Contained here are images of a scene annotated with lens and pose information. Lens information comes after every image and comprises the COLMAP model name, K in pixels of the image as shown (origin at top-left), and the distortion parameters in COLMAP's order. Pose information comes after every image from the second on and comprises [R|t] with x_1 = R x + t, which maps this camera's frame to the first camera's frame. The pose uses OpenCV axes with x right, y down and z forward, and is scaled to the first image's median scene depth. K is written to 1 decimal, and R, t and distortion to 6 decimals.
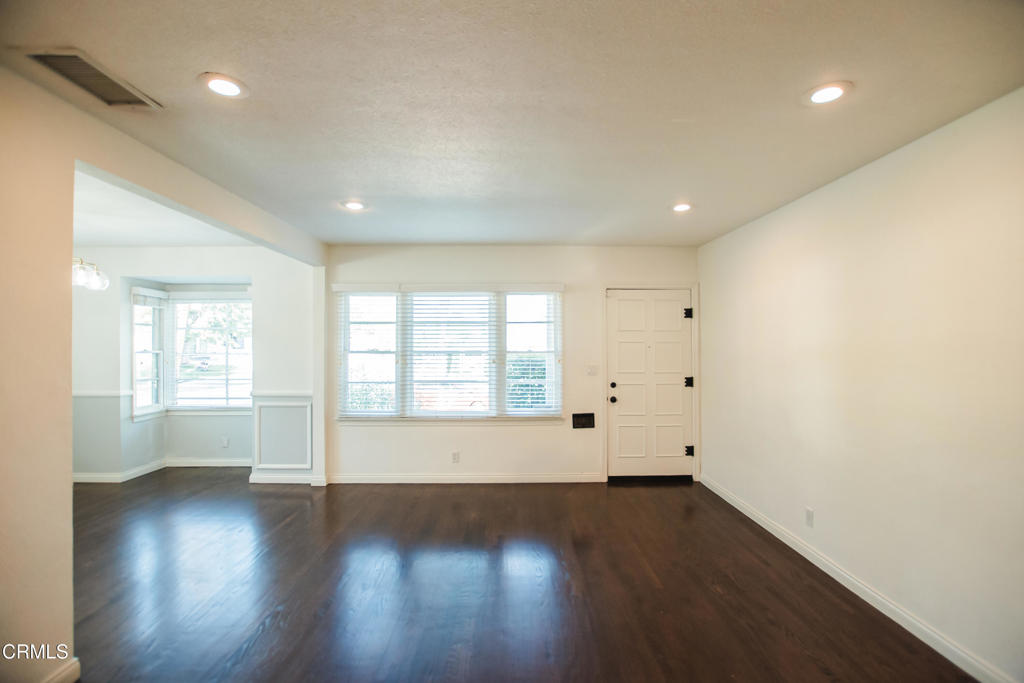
lens RADIAL K [[486.7, 0, 531.0], [0, 486.7, 340.2], [0, 0, 1]] dist [-0.034269, -0.000171]
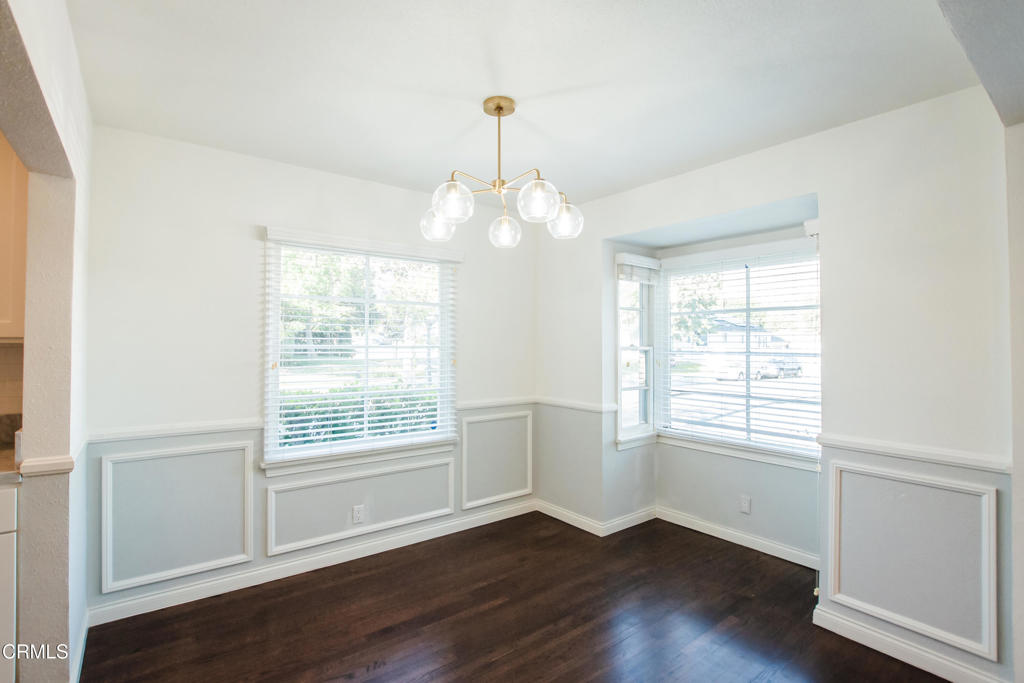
lens RADIAL K [[486.7, 0, 531.0], [0, 486.7, 340.2], [0, 0, 1]] dist [-0.034269, -0.000171]
pose [[0.648597, 0.000002, -0.761132, -0.361787], [0.003722, 0.999988, 0.003174, 0.009755], [0.761123, -0.004891, 0.648589, 0.422848]]
